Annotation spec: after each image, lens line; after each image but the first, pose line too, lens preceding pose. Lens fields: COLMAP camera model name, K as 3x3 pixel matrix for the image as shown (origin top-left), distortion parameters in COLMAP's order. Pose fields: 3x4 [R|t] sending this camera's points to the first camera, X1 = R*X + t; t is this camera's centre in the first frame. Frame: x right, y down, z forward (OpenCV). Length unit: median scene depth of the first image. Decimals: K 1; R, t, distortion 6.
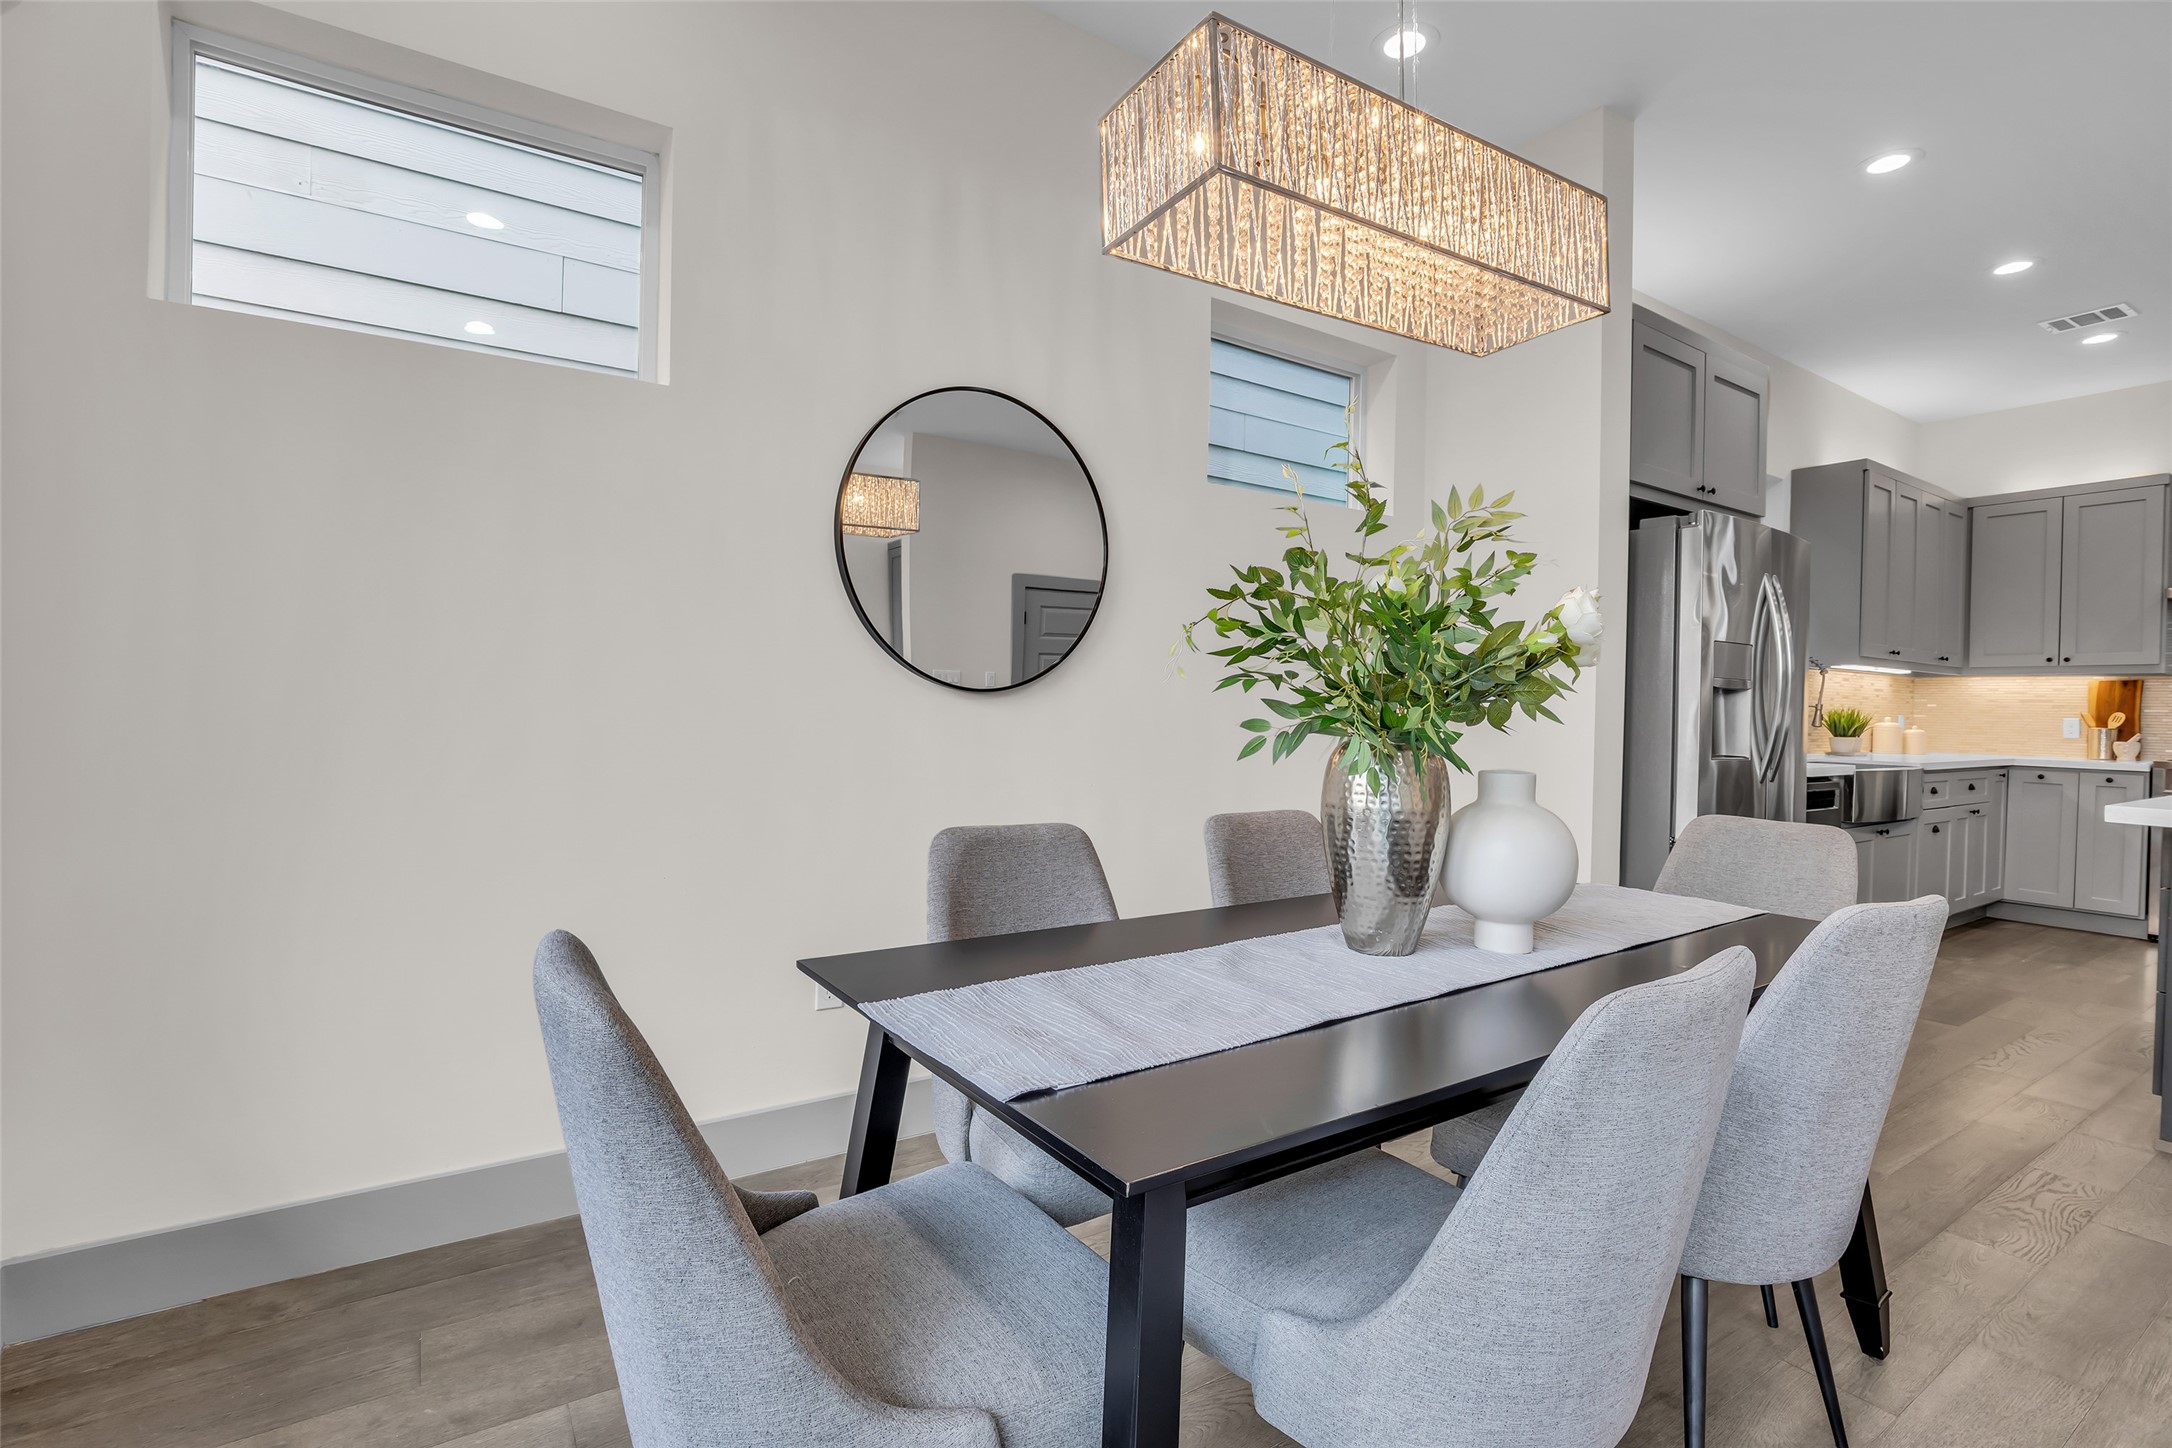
lens RADIAL K [[999.8, 0, 1077.1], [0, 999.8, 716.5], [0, 0, 1]] dist [-0.005015, 0.000884]
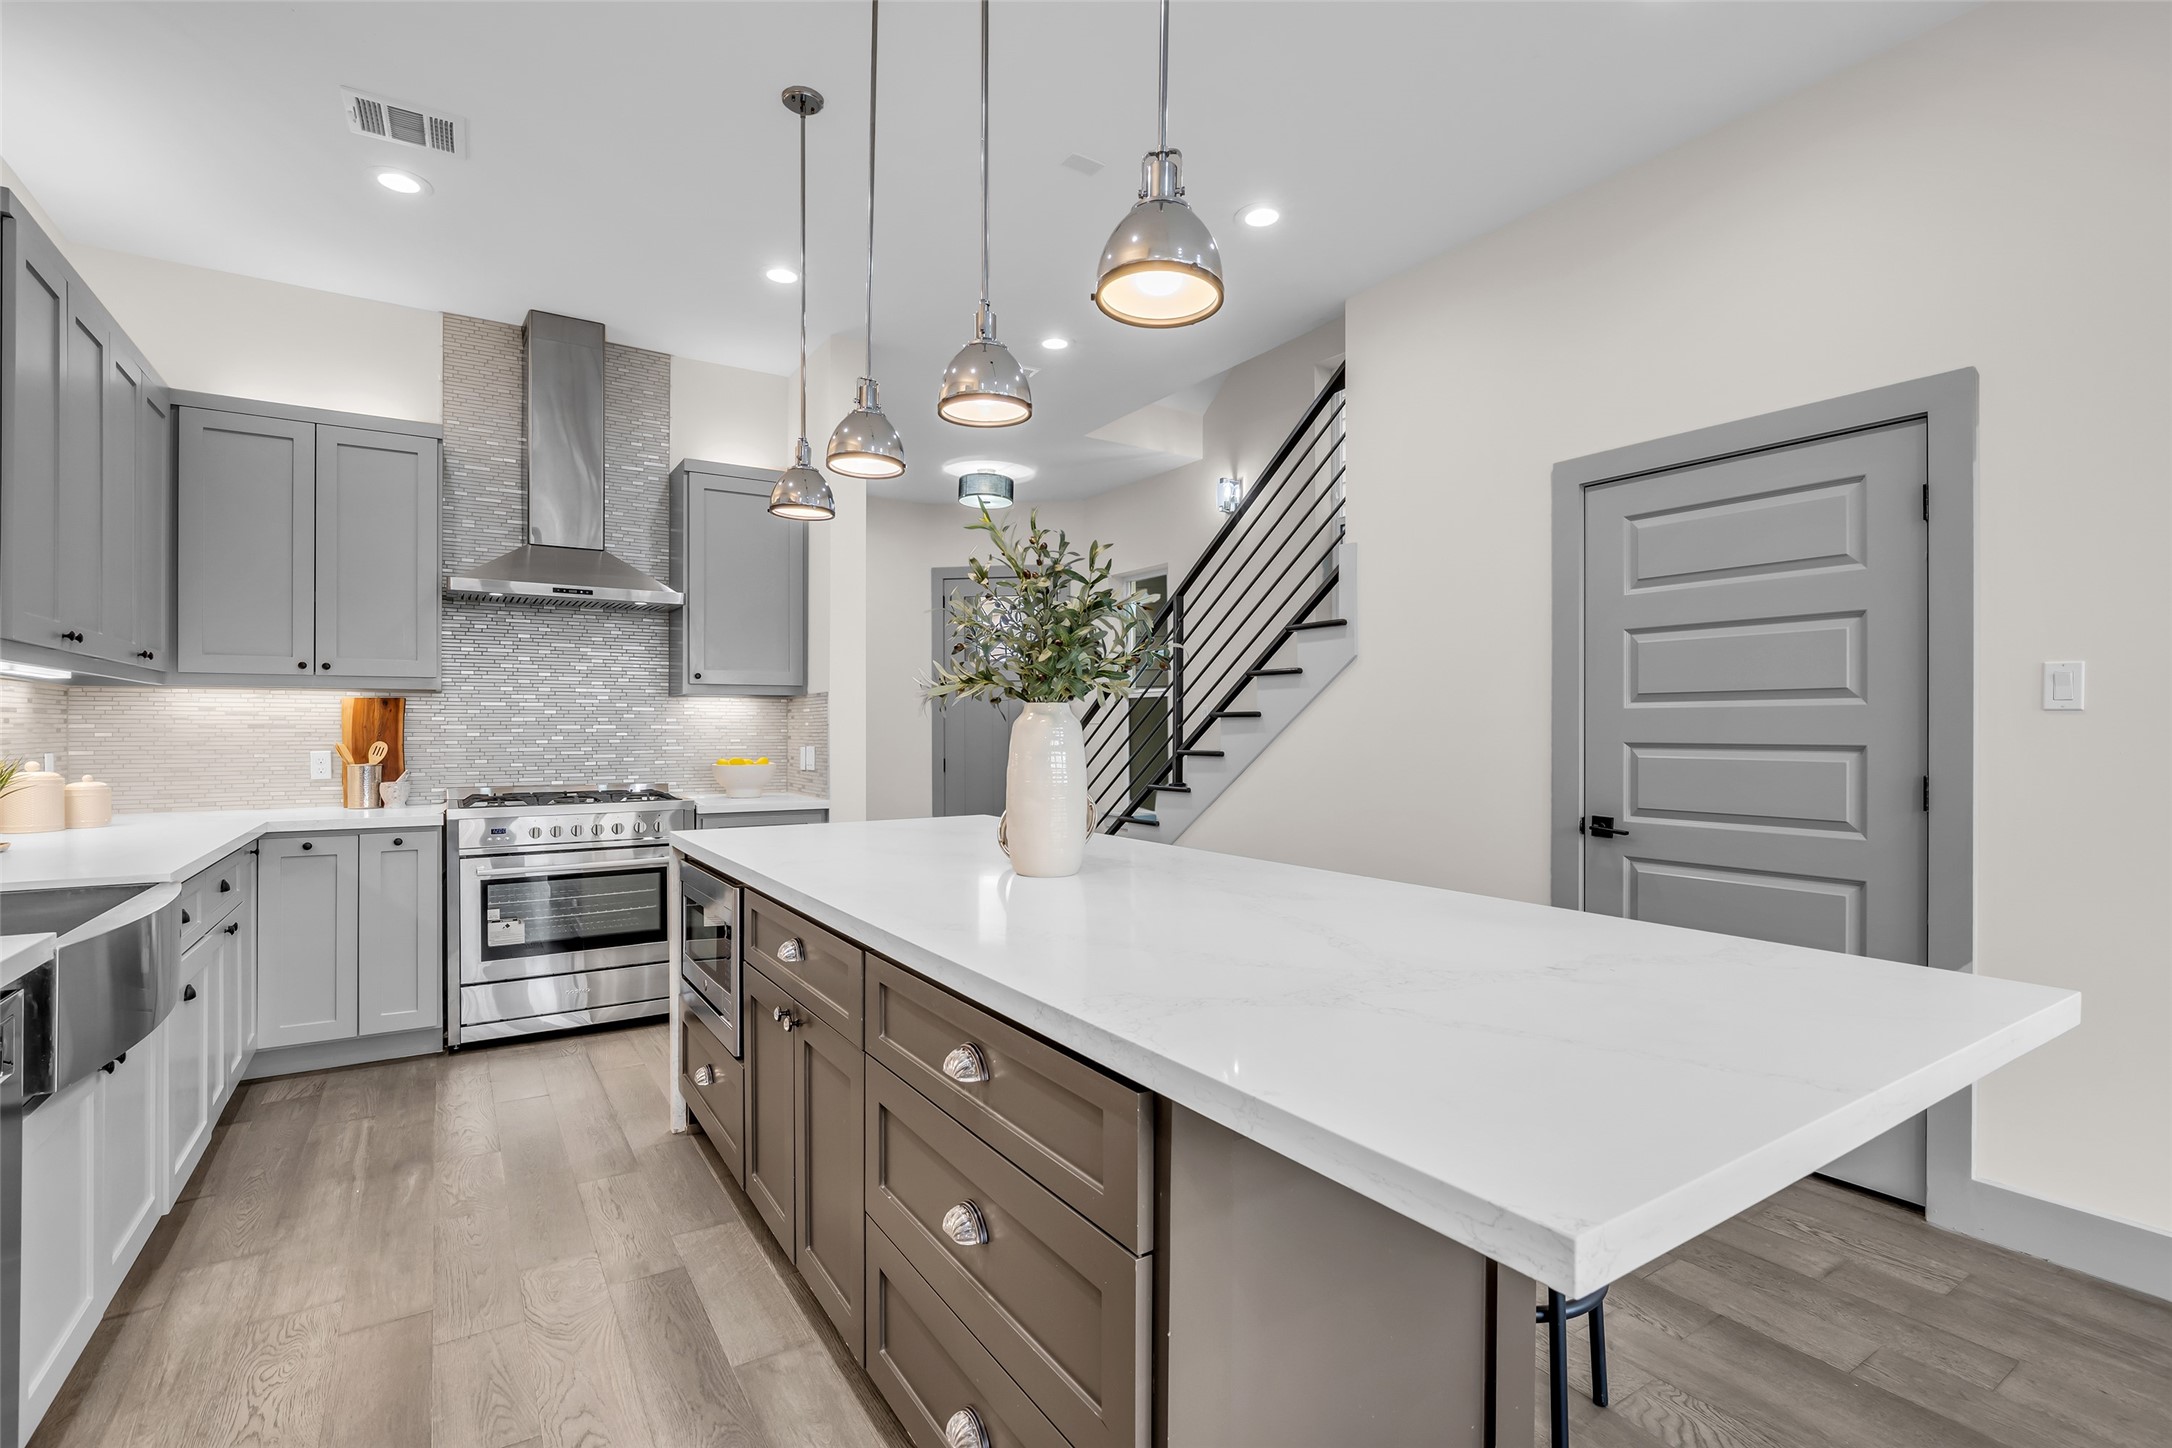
lens RADIAL K [[999.8, 0, 1075.7], [0, 999.8, 718.9], [0, 0, 1]] dist [-0.005015, 0.000884]
pose [[0.023641, -0.007782, 0.999690, 0.325891], [0.013524, 0.999881, 0.007464, -0.019195], [-0.999629, 0.013343, 0.023744, 0.471065]]
